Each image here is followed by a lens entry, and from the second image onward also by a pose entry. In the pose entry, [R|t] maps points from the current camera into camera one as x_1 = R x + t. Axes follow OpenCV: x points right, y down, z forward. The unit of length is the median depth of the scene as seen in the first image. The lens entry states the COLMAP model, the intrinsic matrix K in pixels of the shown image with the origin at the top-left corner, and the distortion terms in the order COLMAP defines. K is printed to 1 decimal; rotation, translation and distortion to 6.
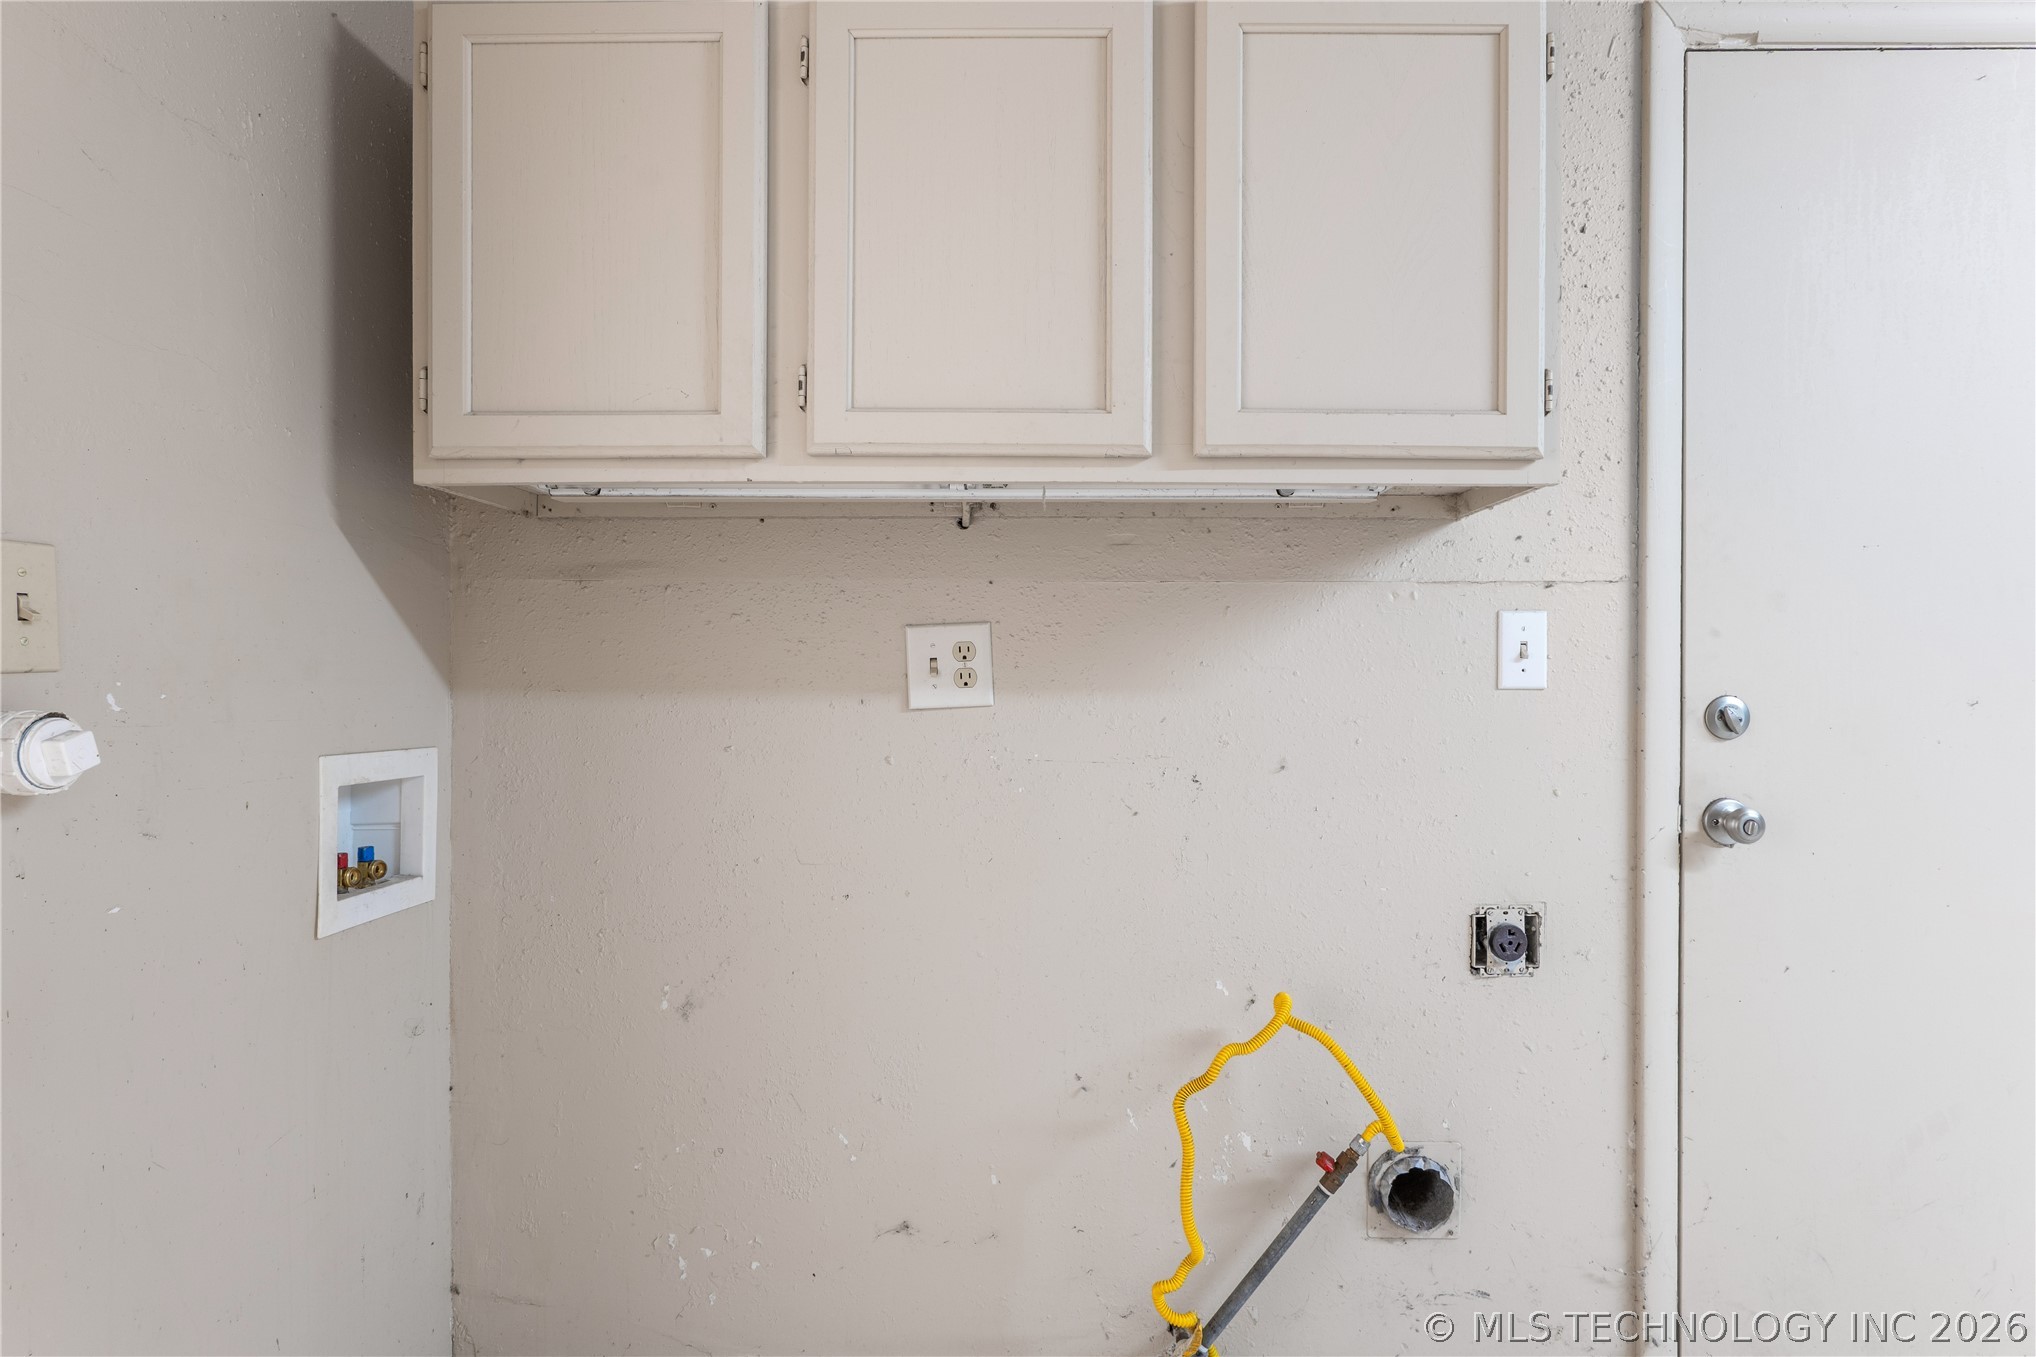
lens RADIAL K [[1082.8, 0, 1031.9], [0, 1082.8, 680.7], [0, 0, 1]] dist [-0.020726, 0.010076]
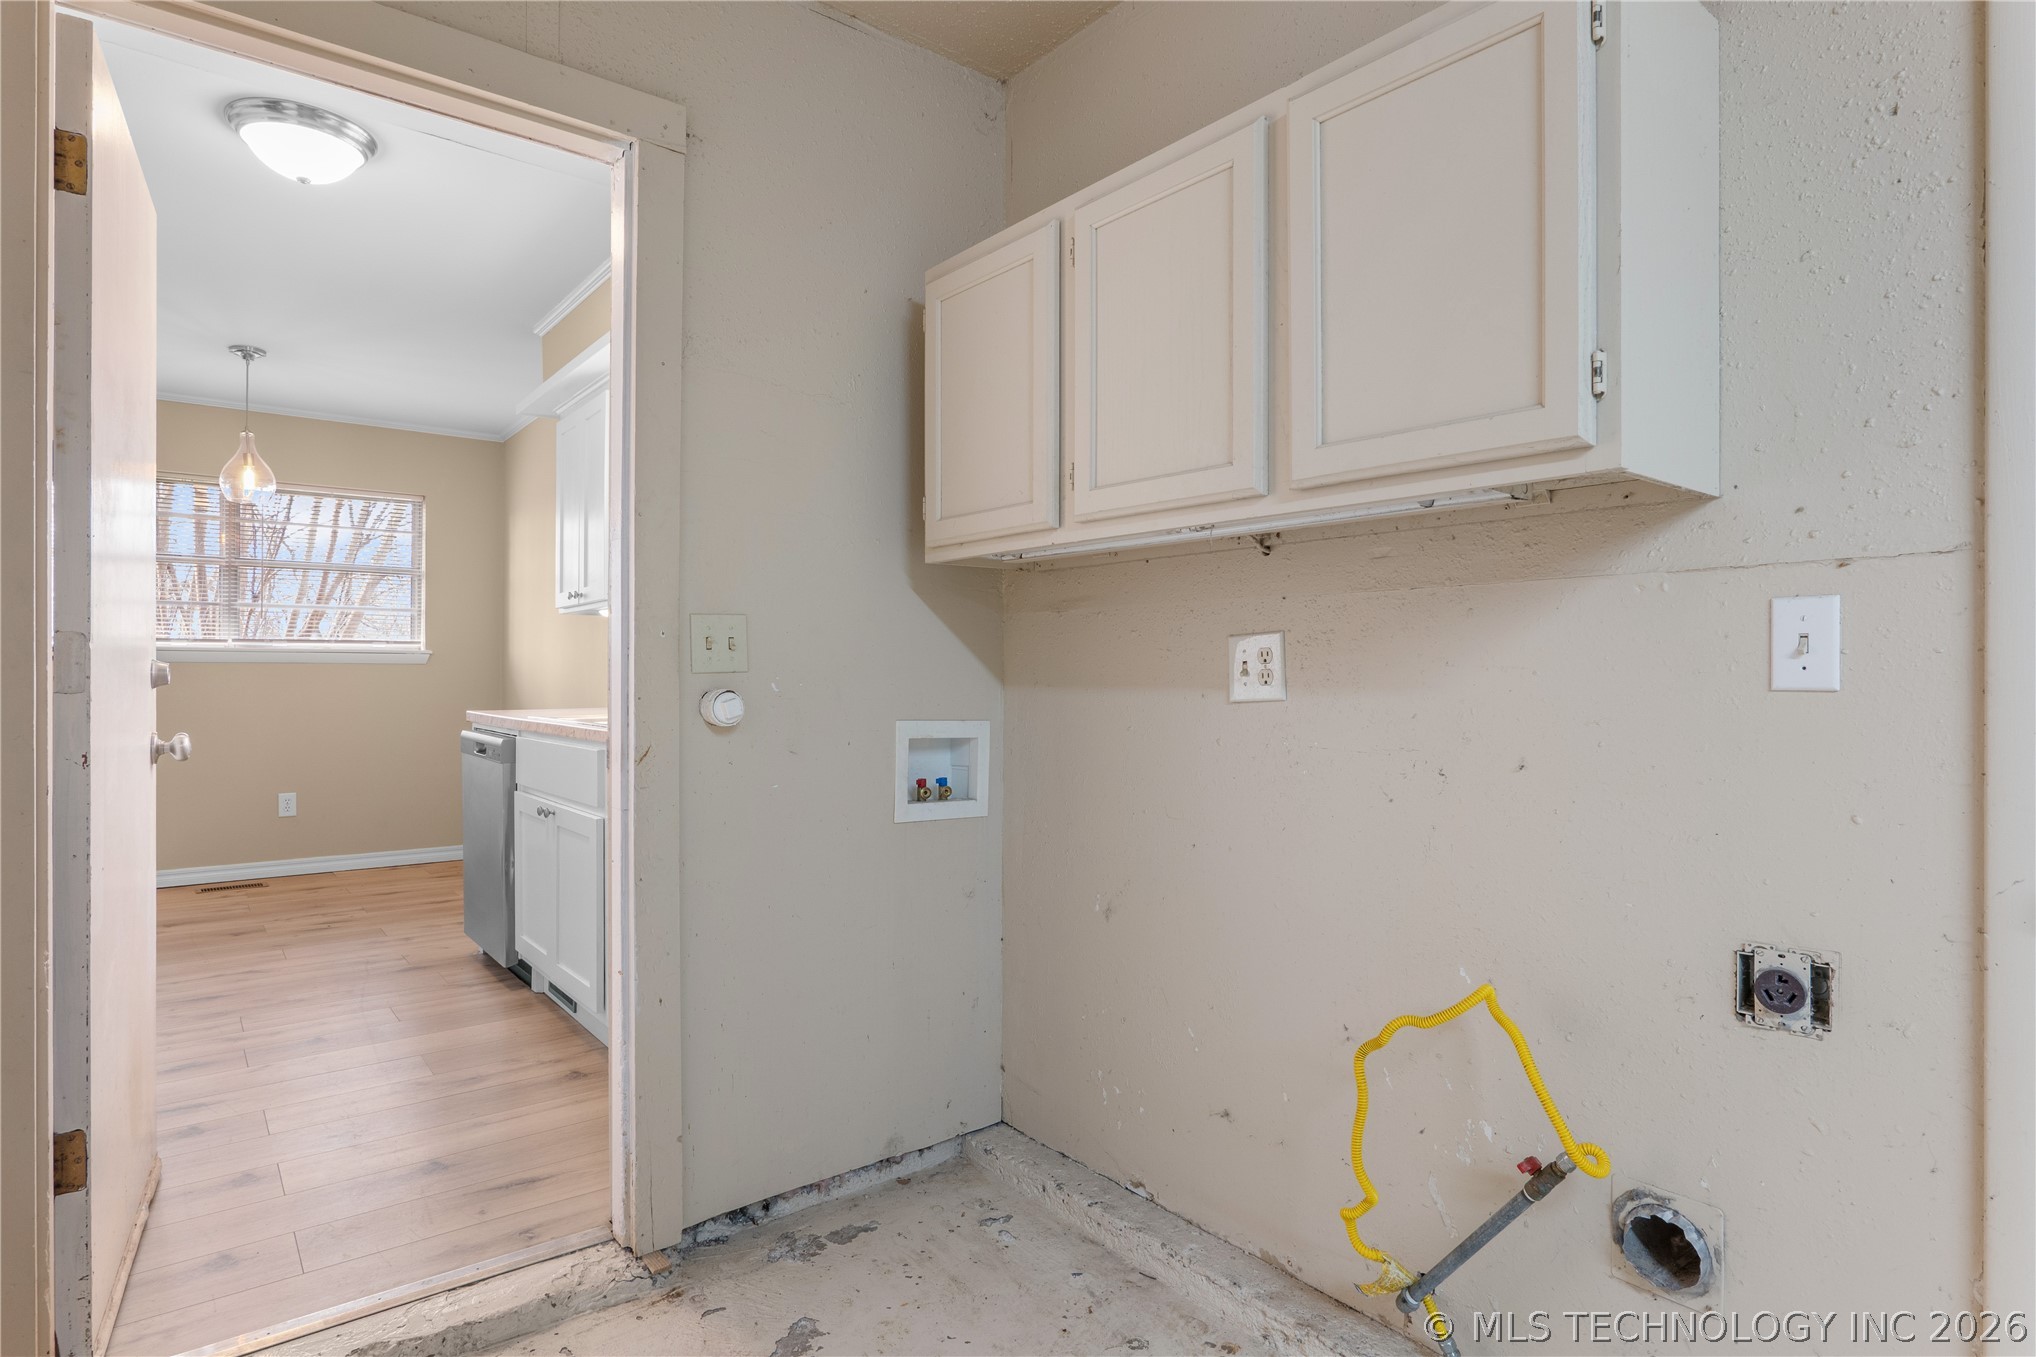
lens RADIAL K [[1082.8, 0, 1031.9], [0, 1082.8, 680.7], [0, 0, 1]] dist [-0.020726, 0.010076]
pose [[0.648559, 0.002344, -0.761161, 0.699728], [-0.006621, 0.999975, -0.002562, 0.006064], [0.761135, 0.006701, 0.648558, 0.007597]]
